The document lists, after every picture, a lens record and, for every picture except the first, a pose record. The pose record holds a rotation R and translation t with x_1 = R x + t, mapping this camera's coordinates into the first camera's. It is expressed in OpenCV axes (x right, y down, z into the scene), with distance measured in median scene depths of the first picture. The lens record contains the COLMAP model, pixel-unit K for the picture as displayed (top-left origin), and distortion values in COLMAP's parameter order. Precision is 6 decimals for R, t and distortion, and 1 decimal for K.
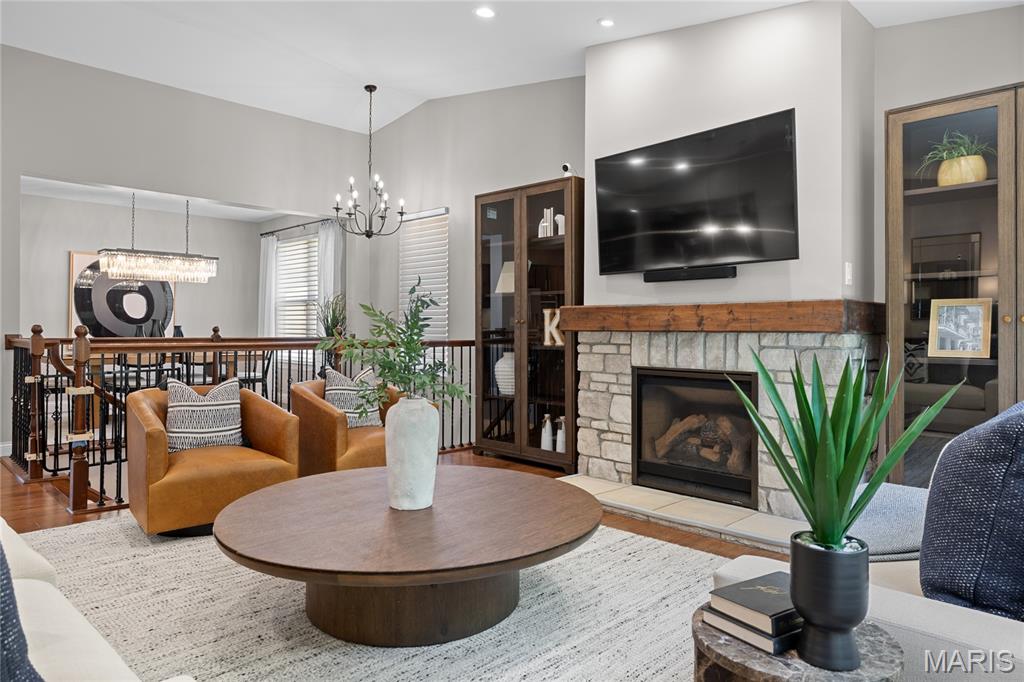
lens RADIAL K [[665.9, 0, 508.9], [0, 665.9, 321.5], [0, 0, 1]] dist [0.013355, 0.000059]
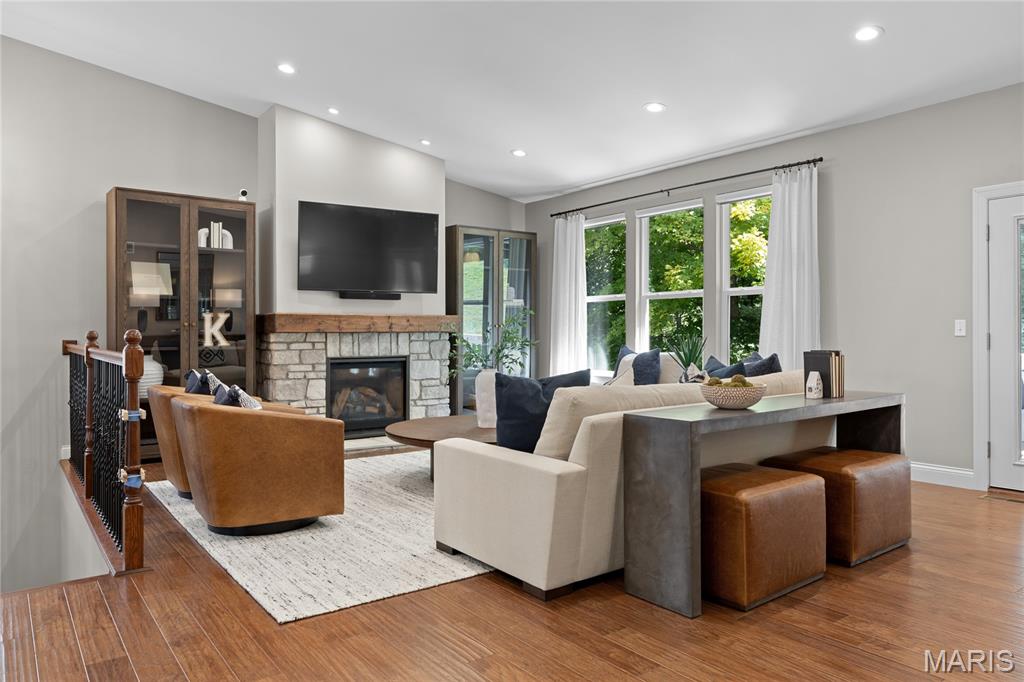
lens RADIAL K [[699.6, 0, 511.6], [0, 699.6, 337.6], [0, 0, 1]] dist [-0.003045, -0.002125]
pose [[0.146573, -0.011484, 0.989133, -1.210697], [-0.008379, 0.999882, 0.012850, 0.003375], [-0.989164, -0.010171, 0.146460, 0.403580]]
